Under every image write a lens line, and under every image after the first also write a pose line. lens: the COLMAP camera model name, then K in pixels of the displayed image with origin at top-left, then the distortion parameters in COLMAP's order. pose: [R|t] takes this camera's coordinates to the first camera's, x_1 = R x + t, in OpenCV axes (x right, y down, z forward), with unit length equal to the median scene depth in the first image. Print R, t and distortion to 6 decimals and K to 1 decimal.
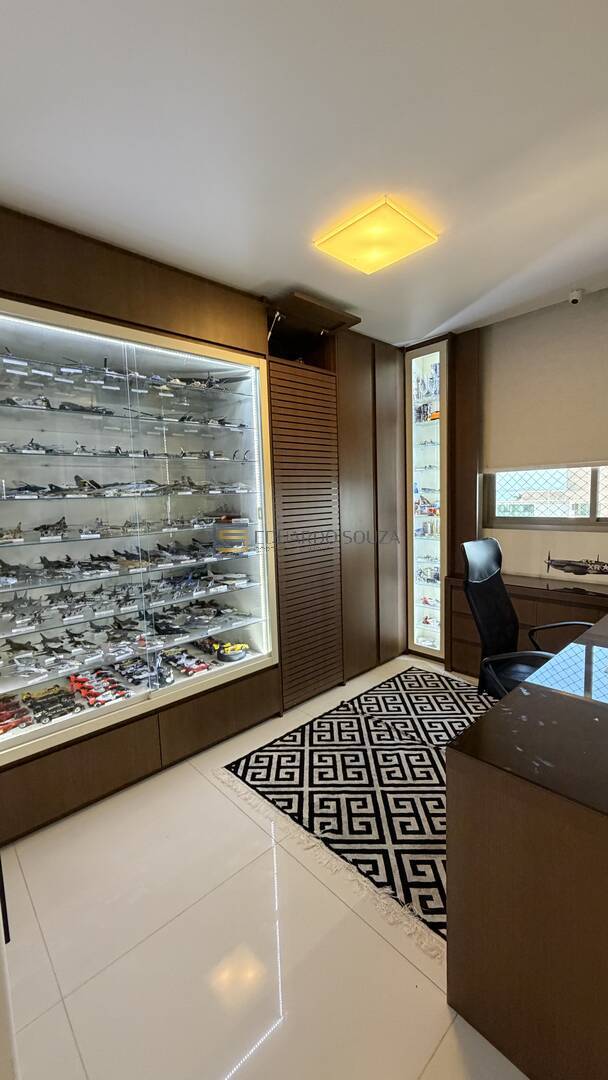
lens RADIAL K [[430.5, 0, 301.7], [0, 430.5, 539.0], [0, 0, 1]] dist [0.002624, 0.000326]
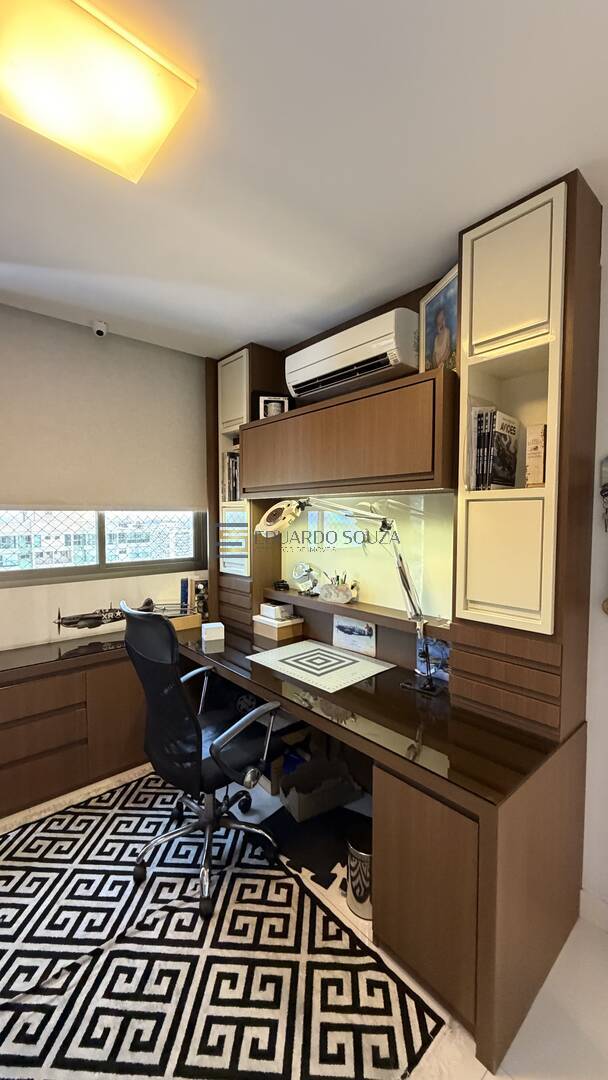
lens RADIAL K [[430.5, 0, 301.4], [0, 430.5, 539.1], [0, 0, 1]] dist [0.002624, 0.000326]
pose [[0.033593, -0.013845, 0.999340, -0.255423], [0.109857, 0.993896, 0.010077, -0.065610], [-0.993380, 0.109446, 0.034909, 0.527602]]
